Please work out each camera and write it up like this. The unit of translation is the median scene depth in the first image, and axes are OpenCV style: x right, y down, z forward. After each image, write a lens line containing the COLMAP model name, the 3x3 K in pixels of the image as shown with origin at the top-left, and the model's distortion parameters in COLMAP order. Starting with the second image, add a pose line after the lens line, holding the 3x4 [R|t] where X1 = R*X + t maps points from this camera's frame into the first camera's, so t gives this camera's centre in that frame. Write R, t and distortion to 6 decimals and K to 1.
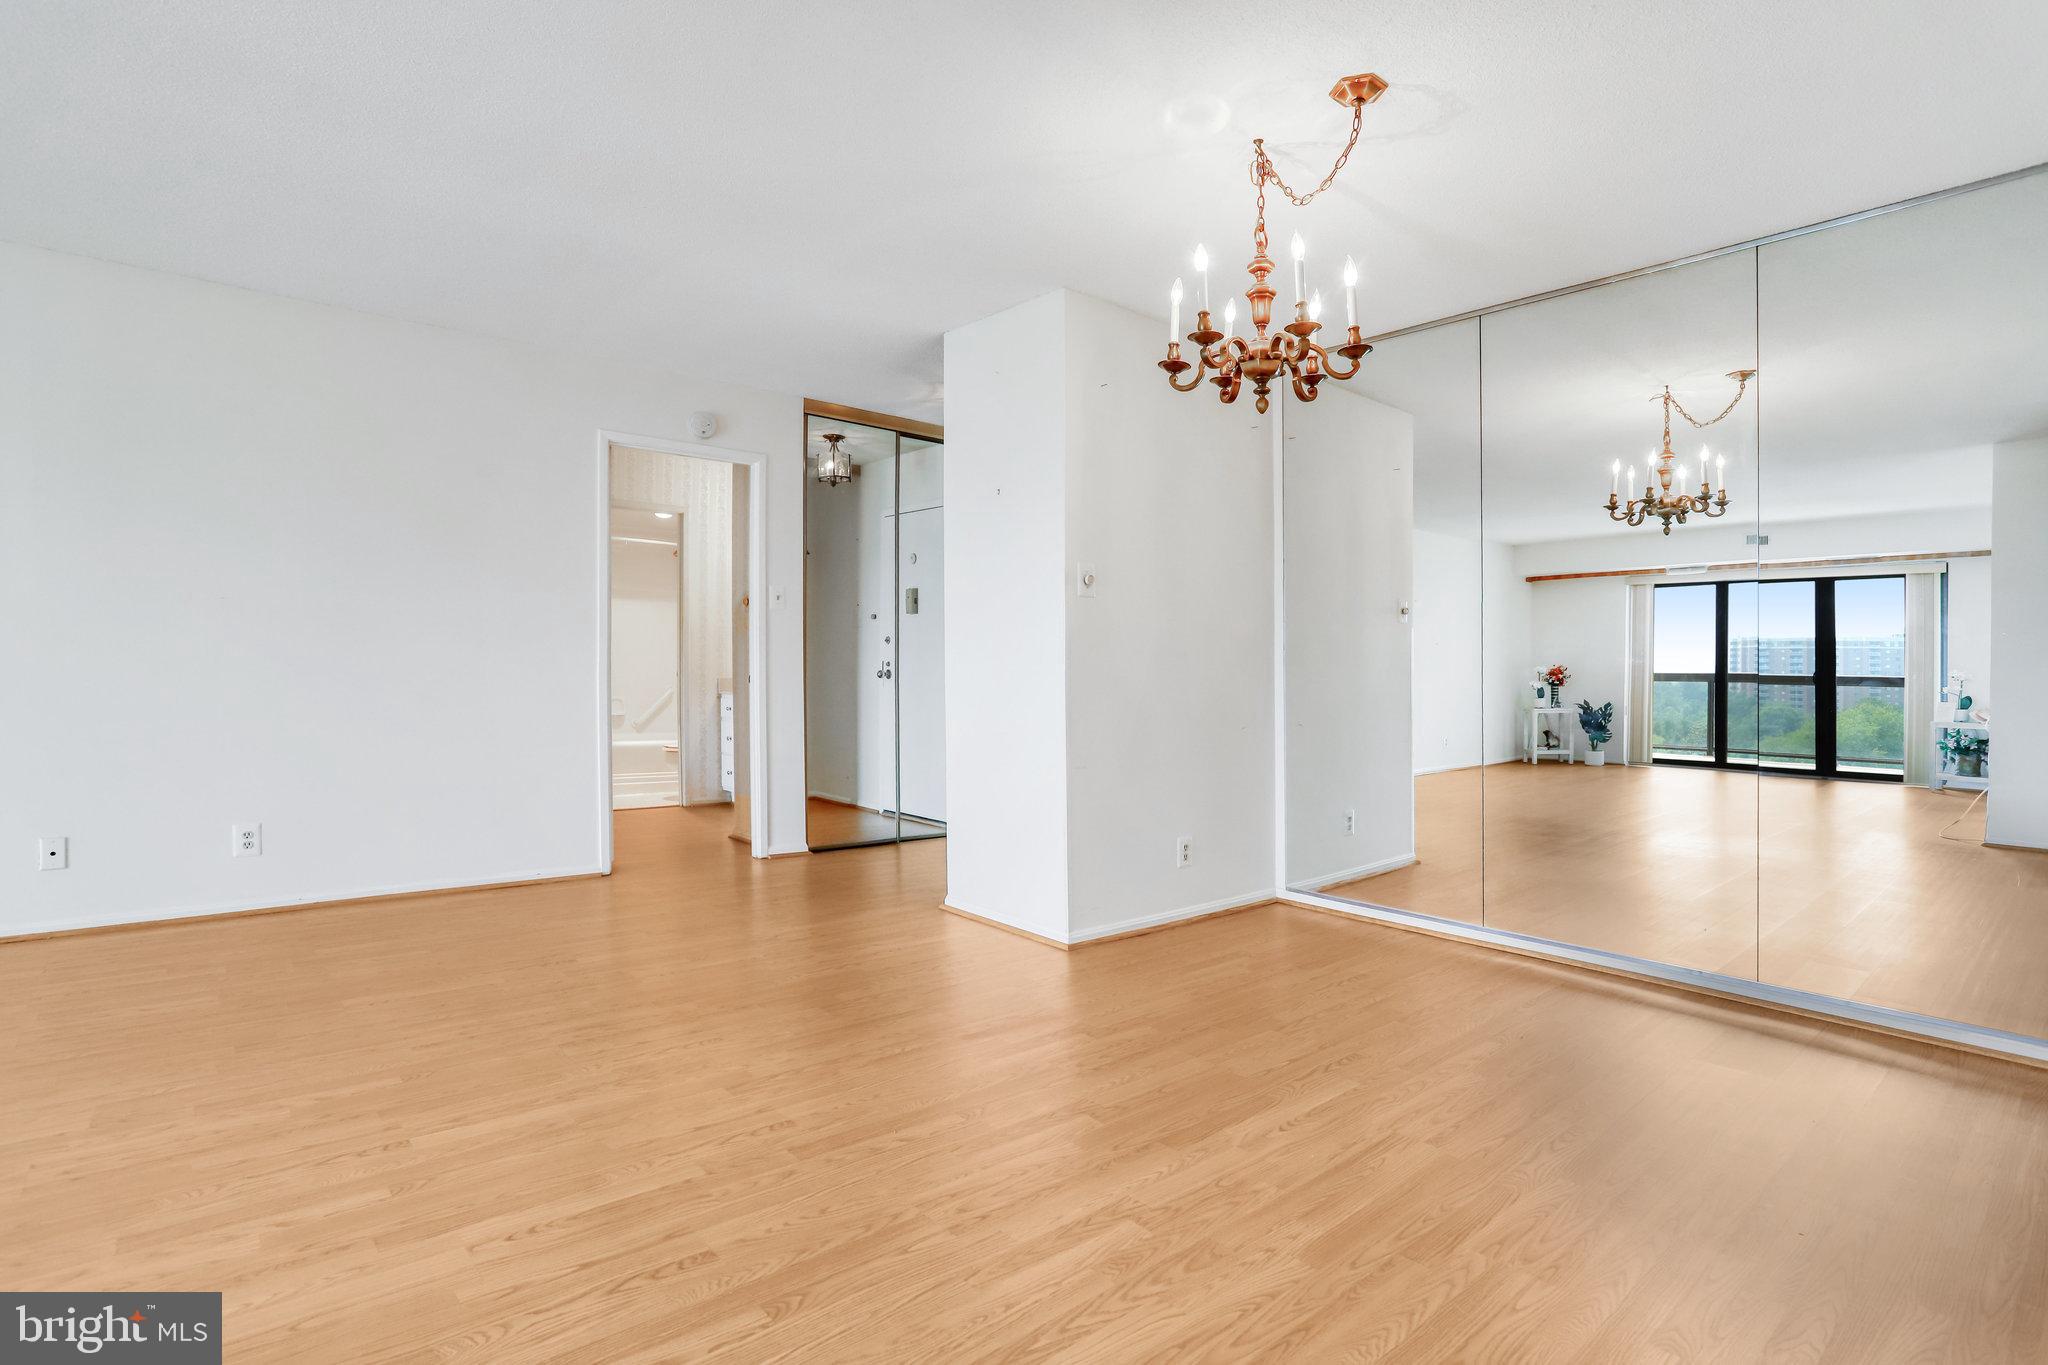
lens RADIAL K [[1020.3, 0, 1017.7], [0, 1020.3, 685.3], [0, 0, 1]] dist [-0.079489, 0.037027]
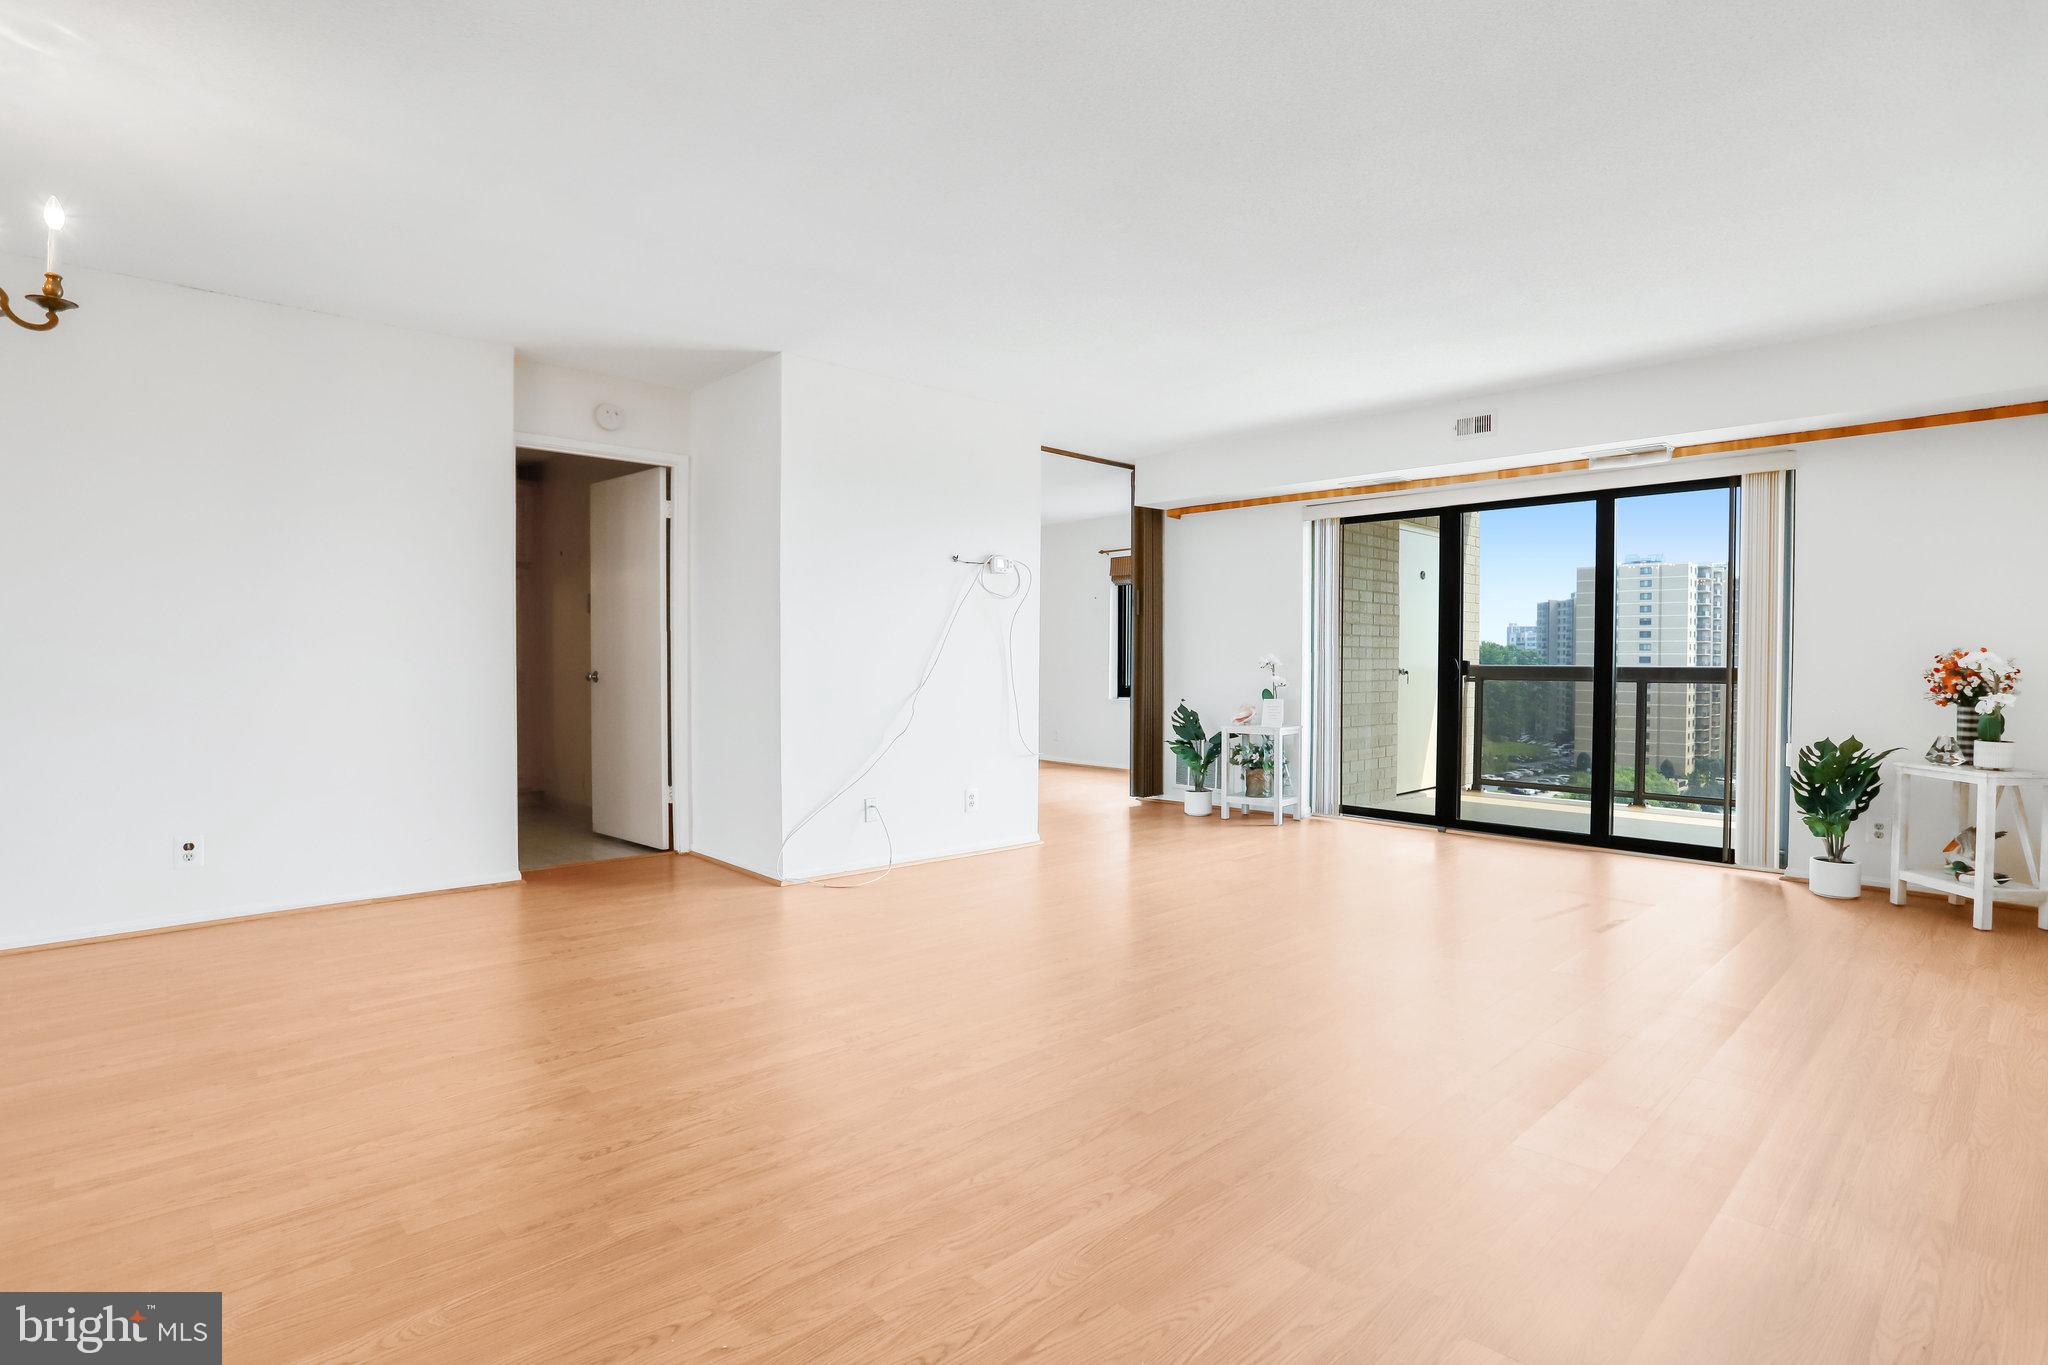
lens RADIAL K [[1020.3, 0, 1017.7], [0, 1020.3, 685.3], [0, 0, 1]] dist [-0.079489, 0.037027]
pose [[-0.998864, -0.026307, -0.039730, -0.620283], [-0.027769, 0.998941, 0.036682, -0.045569], [0.038723, 0.037744, -0.998537, 1.851997]]
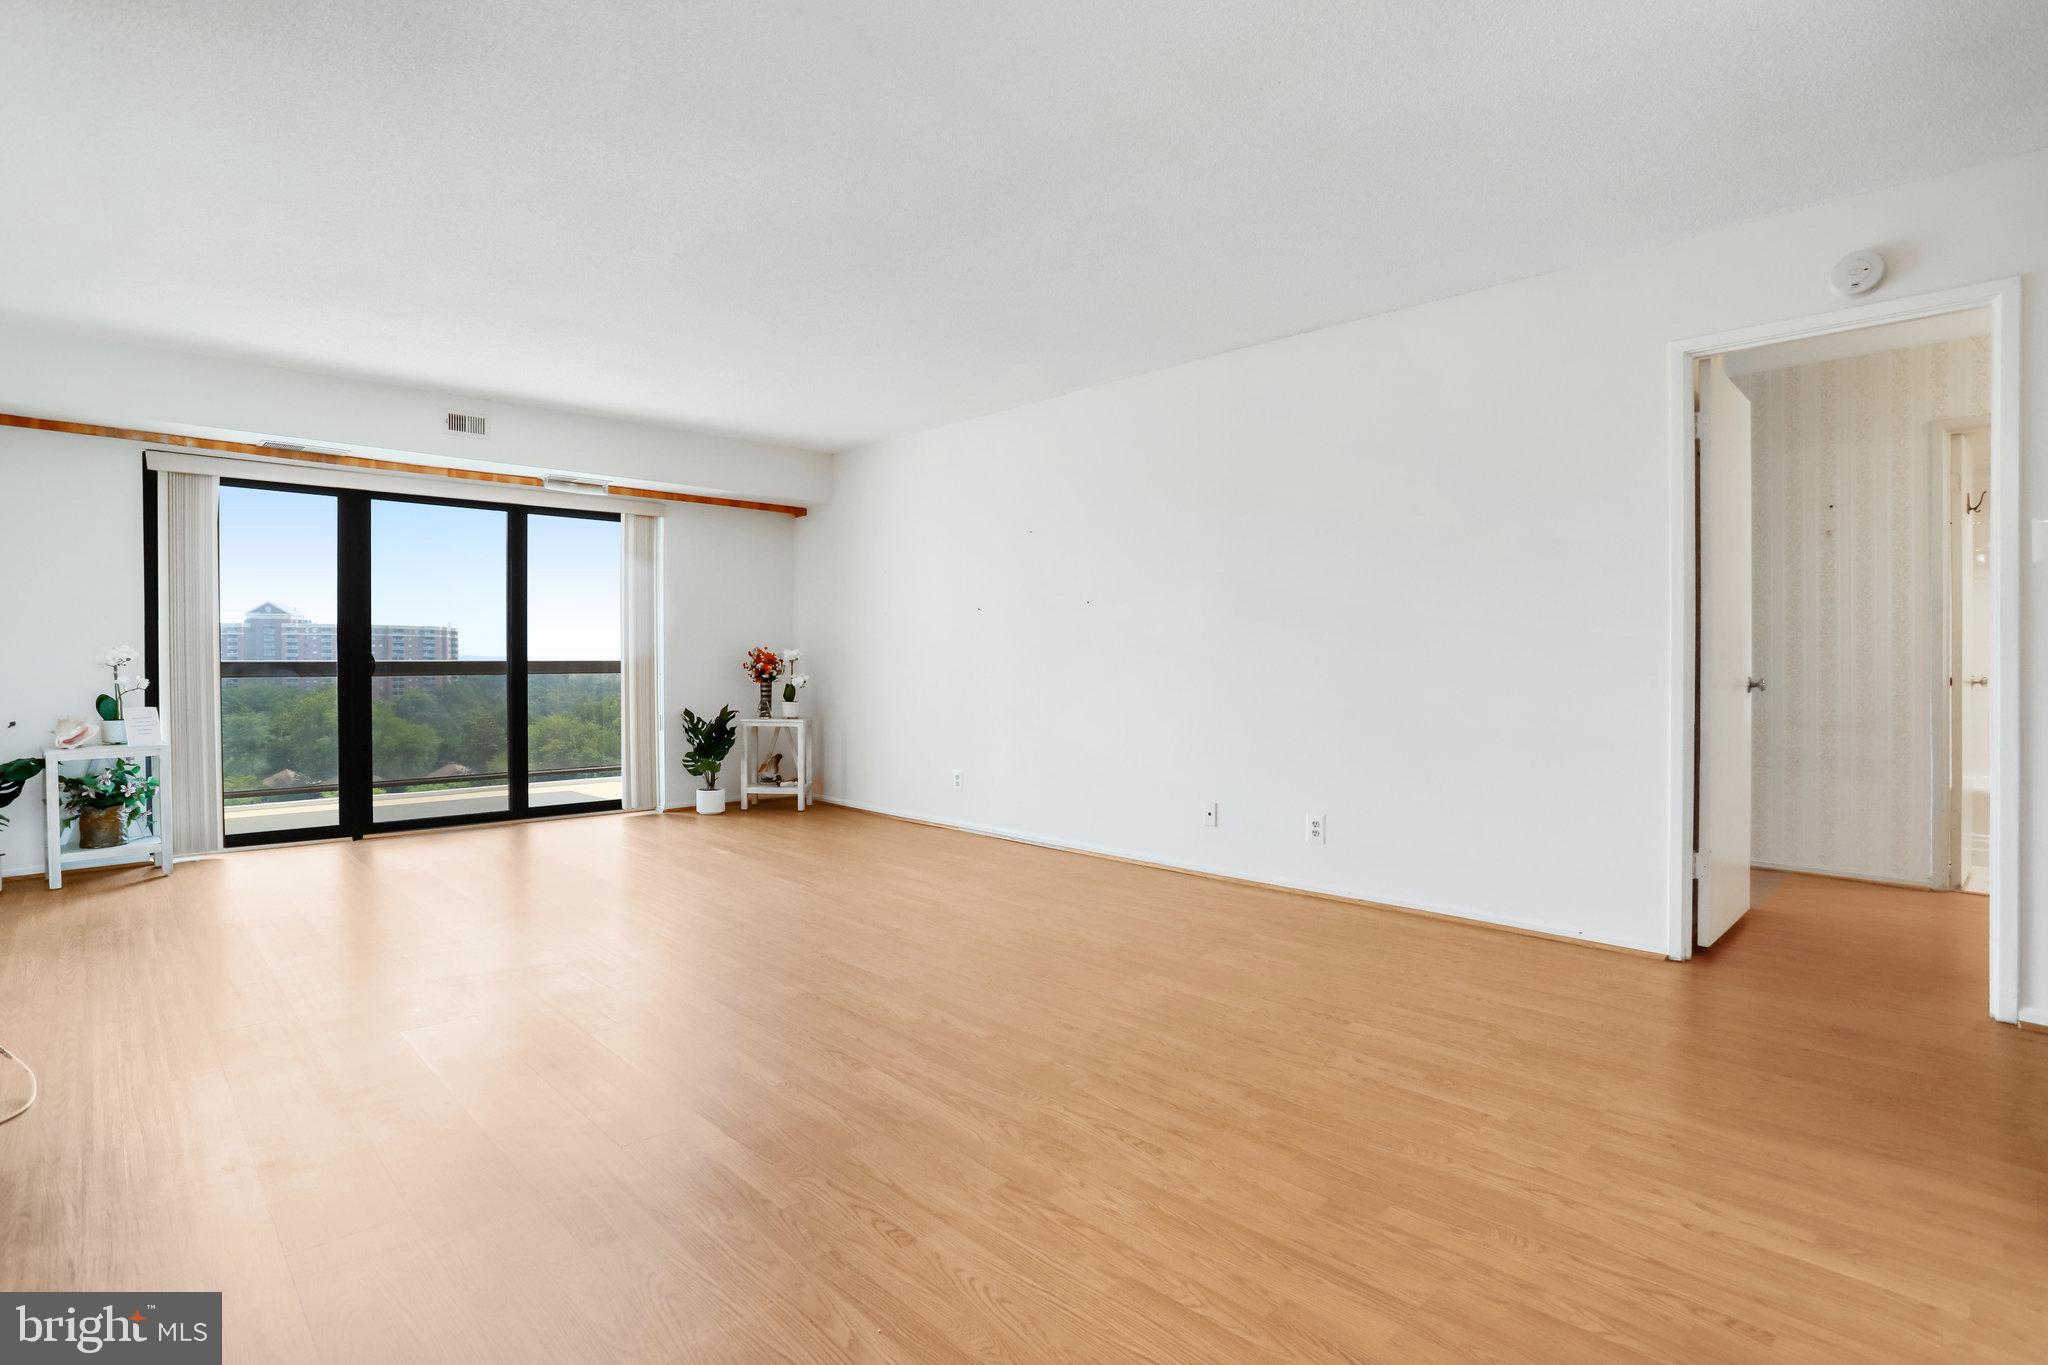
lens RADIAL K [[1007.1, 0, 1024.0], [0, 1007.1, 682.5], [0, 0, 1]] dist [-0.039519, 0.000288]
pose [[0.054034, -0.000261, -0.998539, 0.480860], [-0.012375, 0.999923, -0.000931, -0.002533], [0.998462, 0.012407, 0.054027, 0.900813]]
